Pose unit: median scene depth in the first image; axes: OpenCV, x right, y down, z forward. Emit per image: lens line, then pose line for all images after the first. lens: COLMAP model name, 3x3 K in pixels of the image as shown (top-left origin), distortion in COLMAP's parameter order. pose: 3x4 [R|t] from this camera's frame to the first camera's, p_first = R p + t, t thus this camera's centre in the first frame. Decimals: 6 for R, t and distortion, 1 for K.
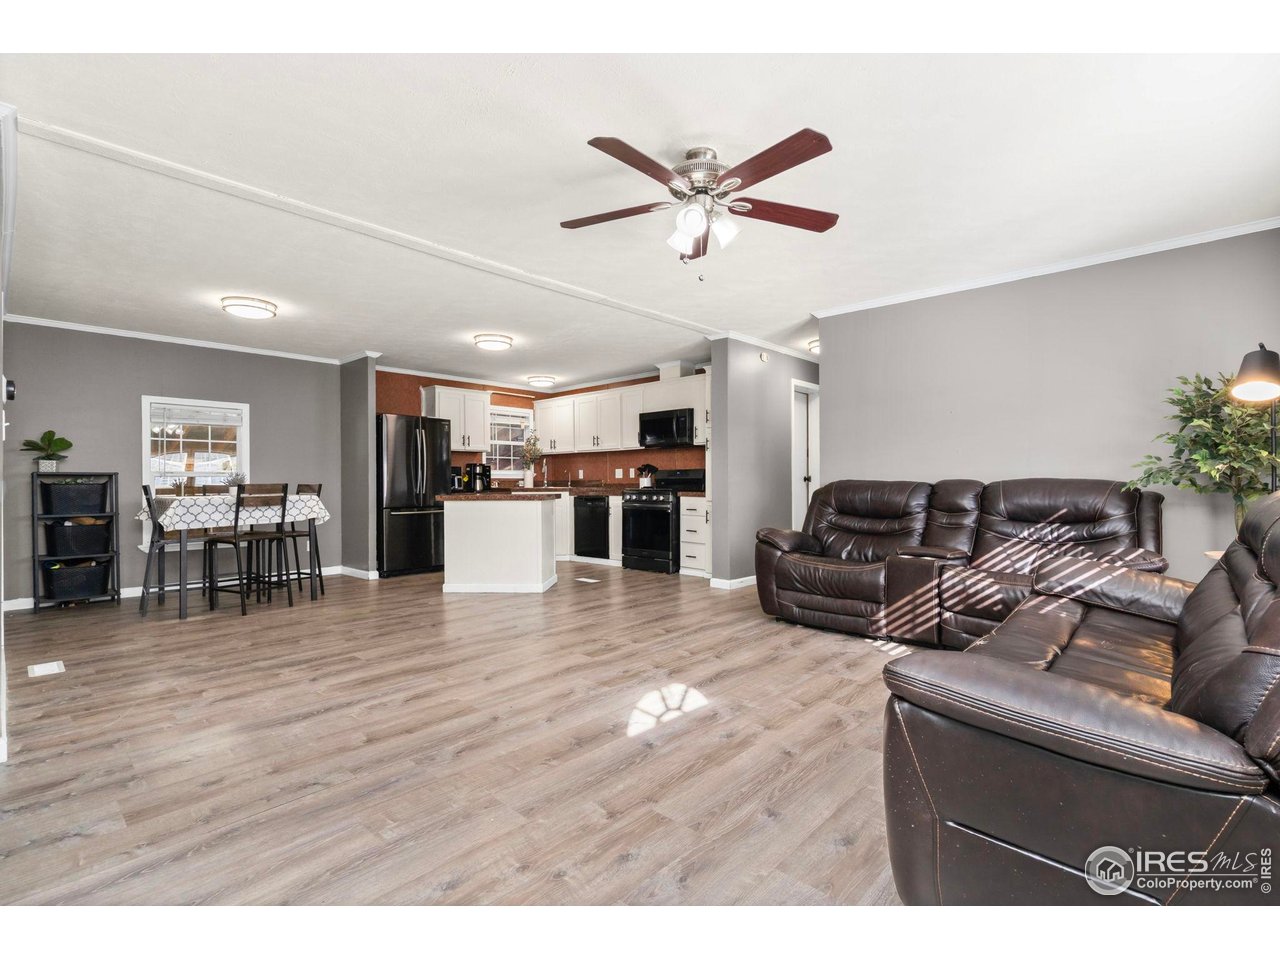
lens RADIAL K [[593.7, 0, 641.5], [0, 593.7, 483.0], [0, 0, 1]] dist [-0.002910, 0.001354]
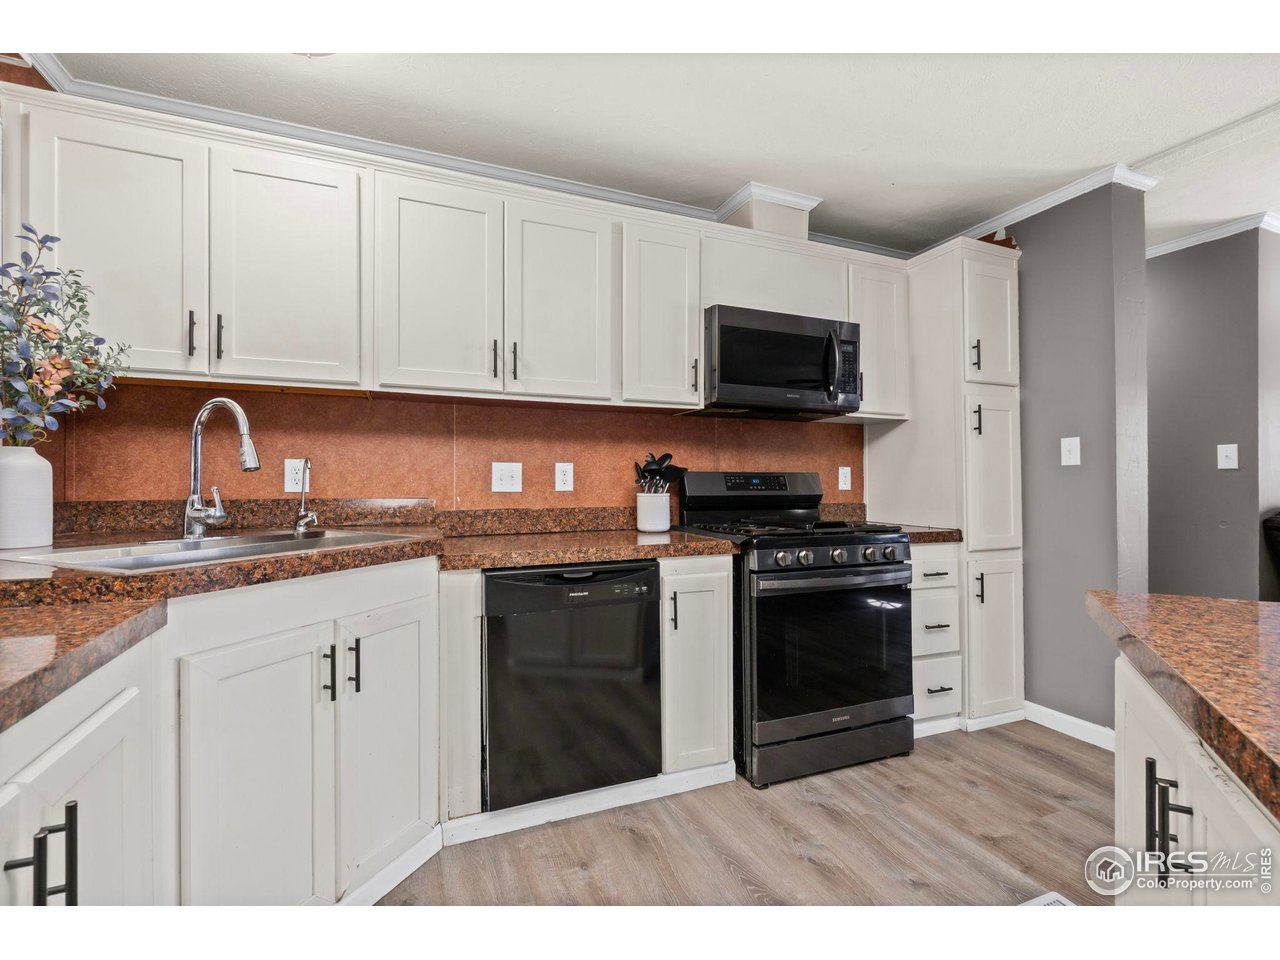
lens RADIAL K [[593.7, 0, 645.3], [0, 593.7, 479.7], [0, 0, 1]] dist [-0.002910, 0.001354]
pose [[0.405003, 0.011698, 0.914240, -0.316942], [-0.003800, 0.999931, -0.011111, -0.012325], [-0.914307, 0.001026, 0.405020, 0.864310]]
